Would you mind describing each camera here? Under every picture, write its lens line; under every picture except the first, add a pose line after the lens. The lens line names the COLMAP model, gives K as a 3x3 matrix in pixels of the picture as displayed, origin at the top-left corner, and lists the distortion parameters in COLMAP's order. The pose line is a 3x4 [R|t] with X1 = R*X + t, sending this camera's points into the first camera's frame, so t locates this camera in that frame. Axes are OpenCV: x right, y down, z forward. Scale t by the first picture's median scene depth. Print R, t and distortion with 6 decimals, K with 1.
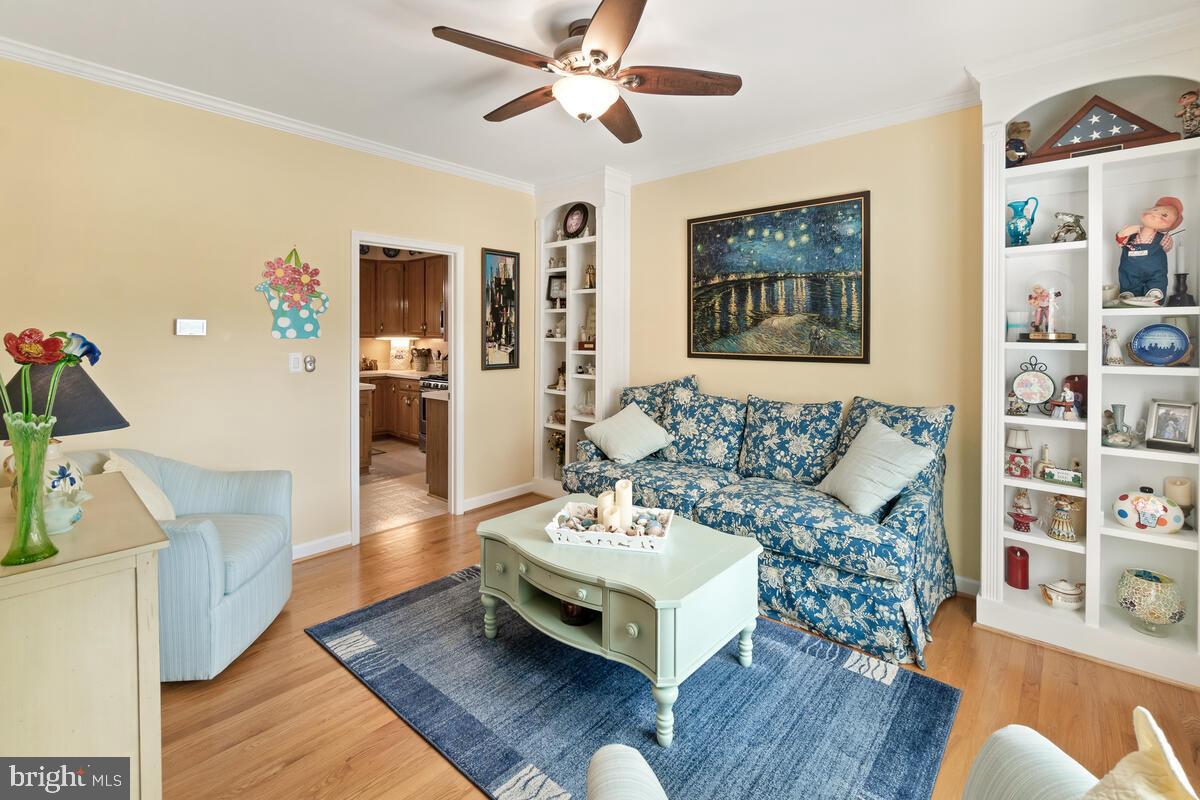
lens RADIAL K [[539.1, 0, 609.7], [0, 539.1, 335.6], [0, 0, 1]] dist [-0.007665, 0.001900]
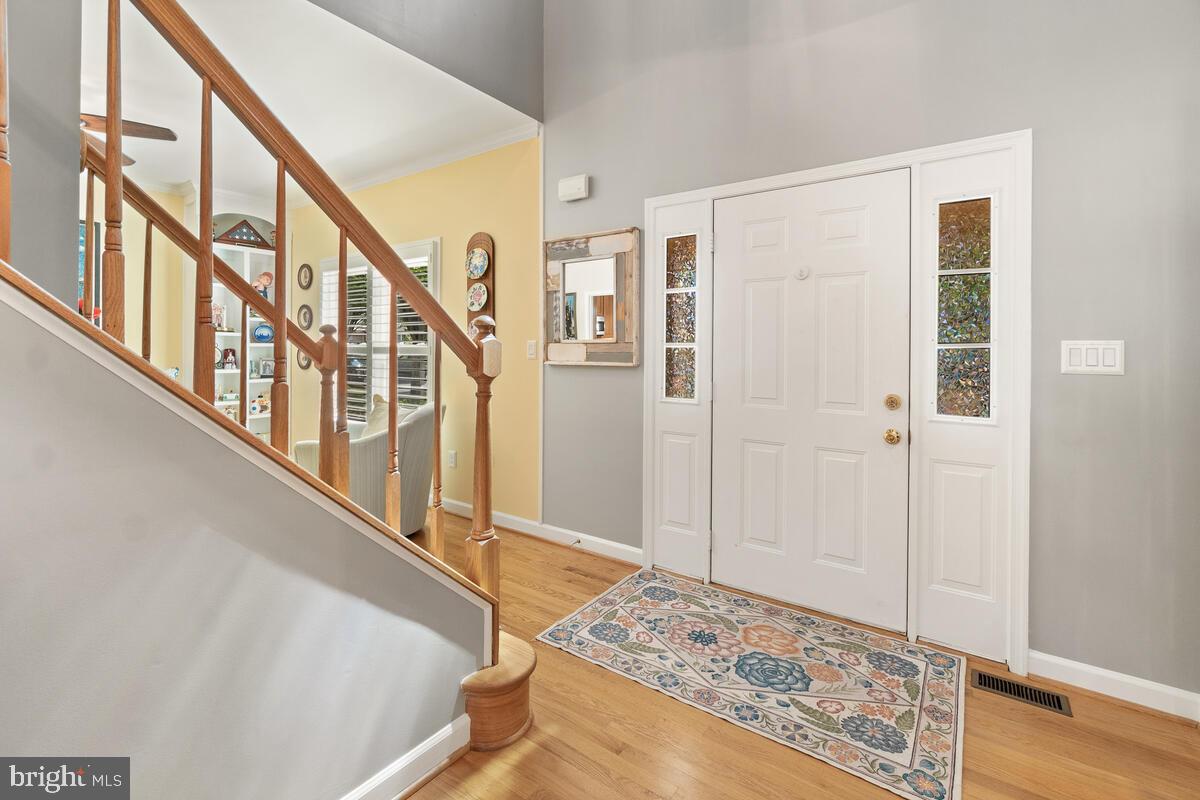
lens RADIAL K [[539.1, 0, 595.0], [0, 539.1, 346.2], [0, 0, 1]] dist [-0.007665, 0.001900]
pose [[-0.091876, -0.002233, 0.995768, -1.251051], [-0.006465, 0.999978, 0.001646, 0.048978], [-0.995749, -0.006286, -0.091888, -0.195980]]
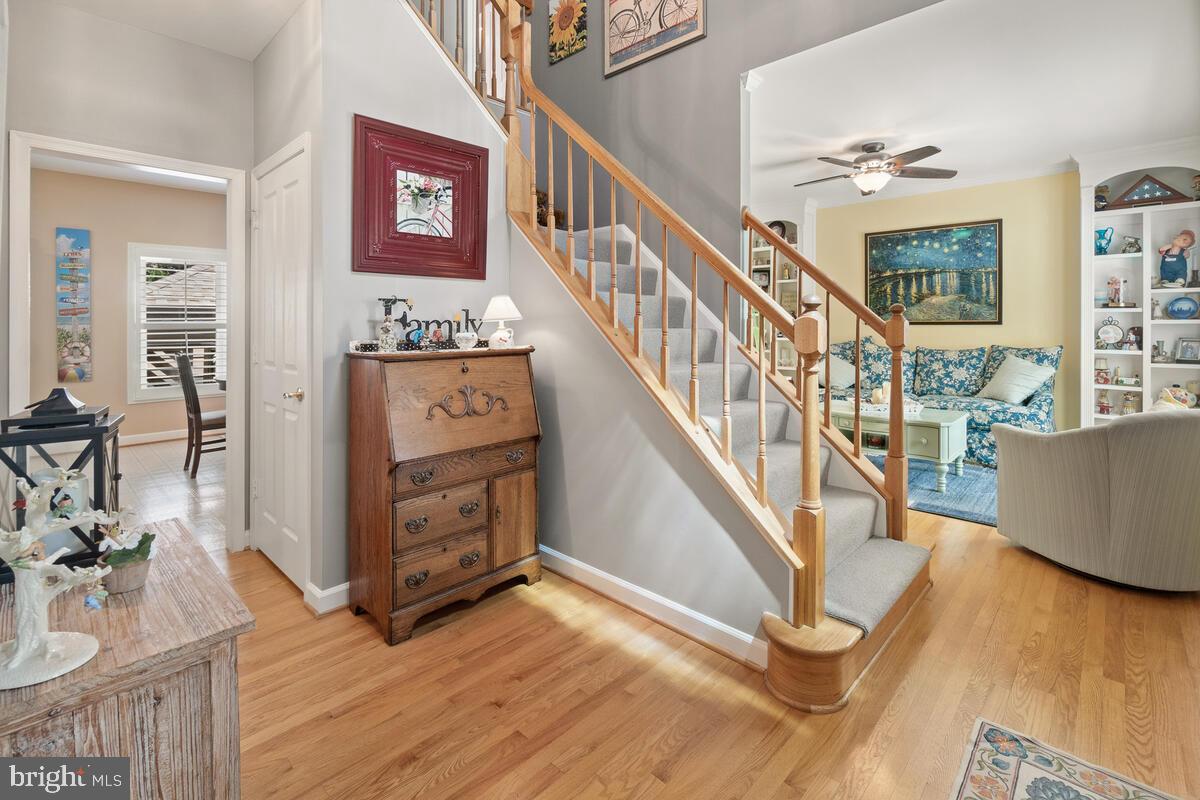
lens RADIAL K [[539.1, 0, 611.3], [0, 539.1, 324.5], [0, 0, 1]] dist [-0.007665, 0.001900]
pose [[0.999084, -0.003447, -0.042646, -0.775974], [0.003427, 0.999994, -0.000541, 0.059745], [0.042648, 0.000394, 0.999090, -0.833111]]
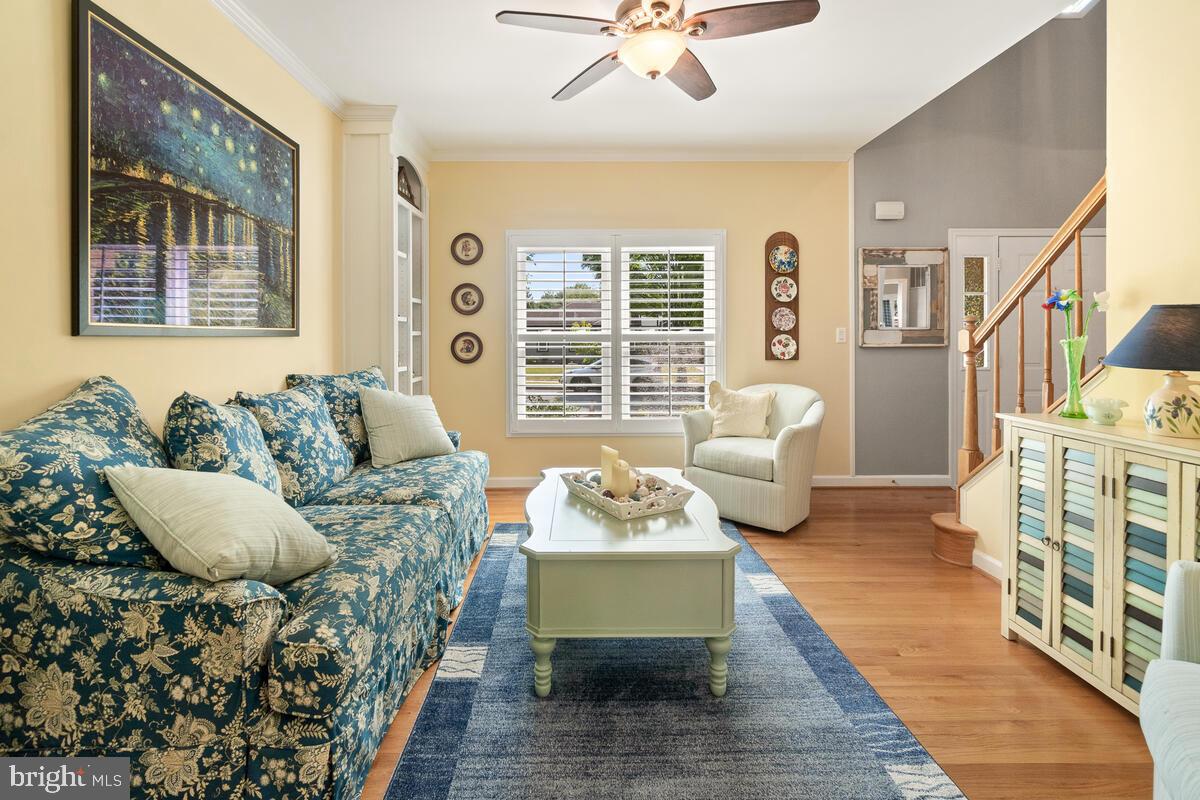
lens RADIAL K [[539.1, 0, 581.6], [0, 539.1, 340.0], [0, 0, 1]] dist [-0.007665, 0.001900]
pose [[-0.652705, -0.005007, 0.757595, -0.620981], [0.000335, 0.999976, 0.006898, 0.063118], [-0.757612, 0.004756, -0.652688, 1.505708]]
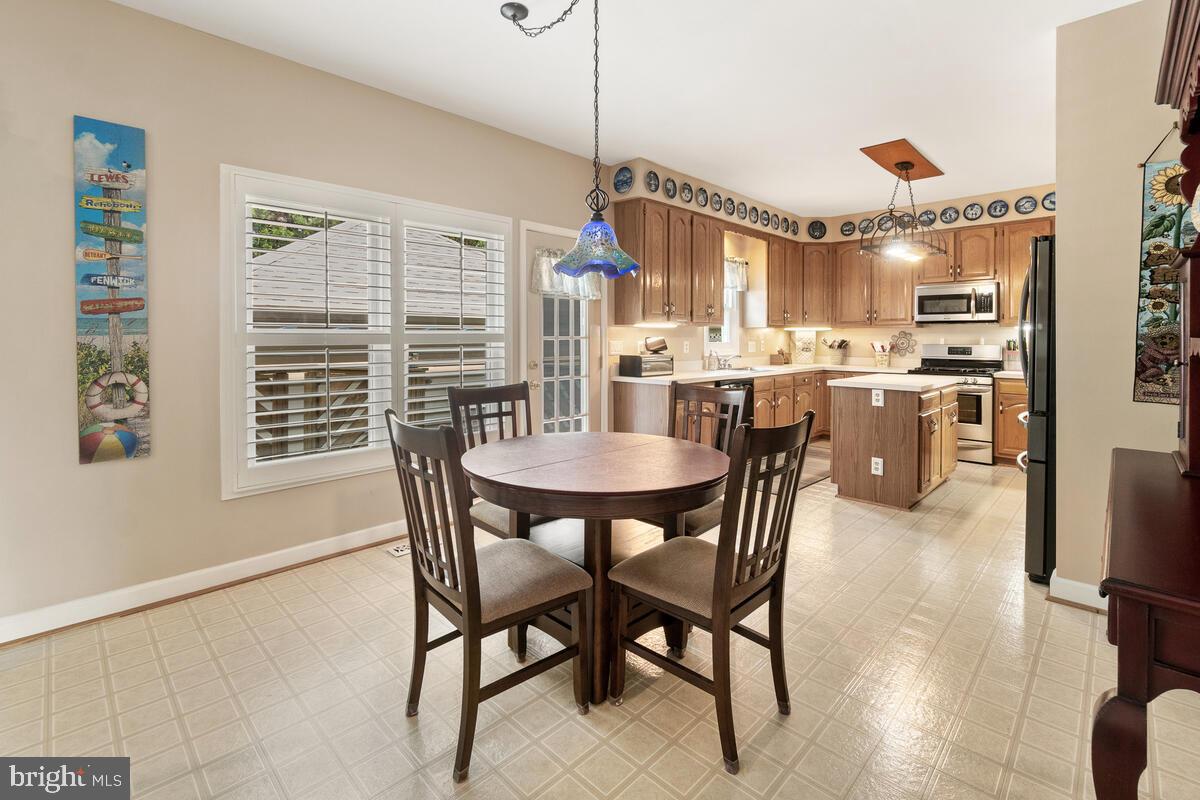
lens RADIAL K [[539.1, 0, 595.5], [0, 539.1, 342.9], [0, 0, 1]] dist [-0.007665, 0.001900]
pose [[0.998102, 0.000526, -0.061585, -1.953068], [0.000093, 0.999949, 0.010054, 0.057139], [0.061587, -0.010040, 0.998051, 0.187579]]
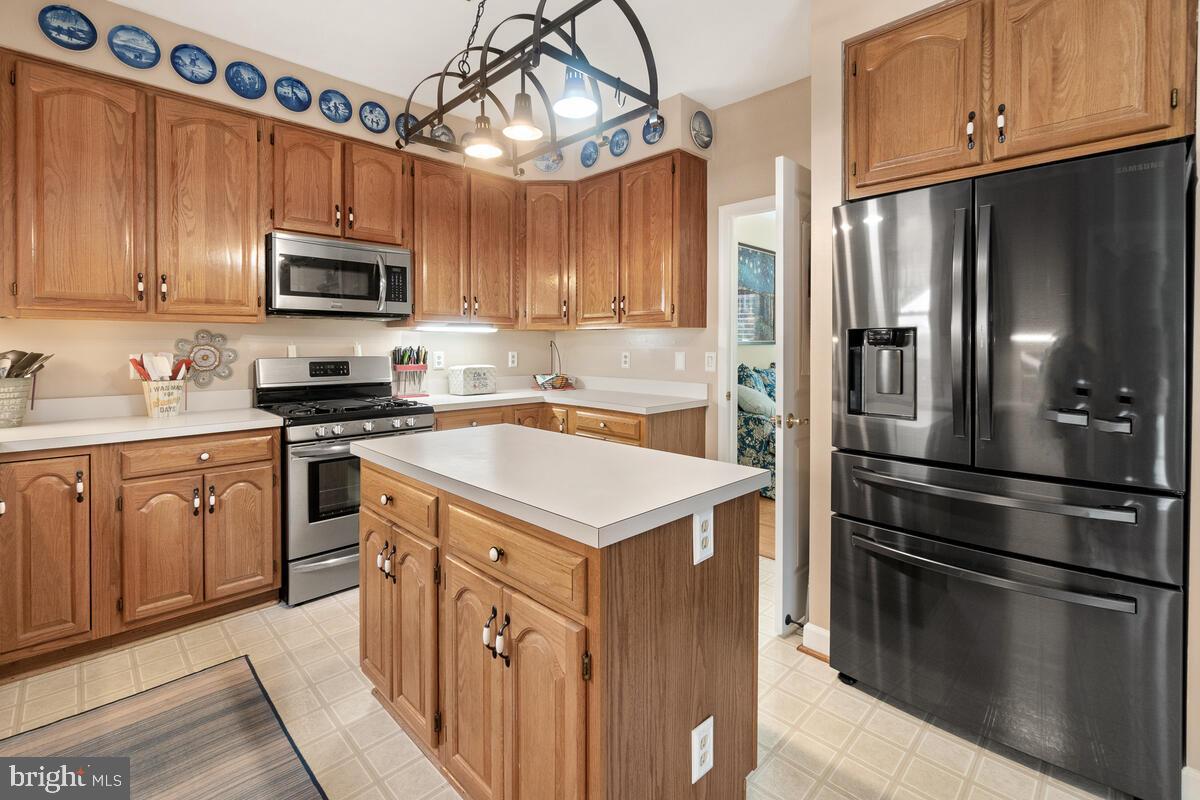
lens RADIAL K [[539.1, 0, 605.0], [0, 539.1, 349.7], [0, 0, 1]] dist [-0.007665, 0.001900]
pose [[0.073827, -0.012344, 0.997195, -1.739397], [0.001051, 0.999924, 0.012300, 0.055500], [-0.997270, 0.000140, 0.073835, 1.782710]]
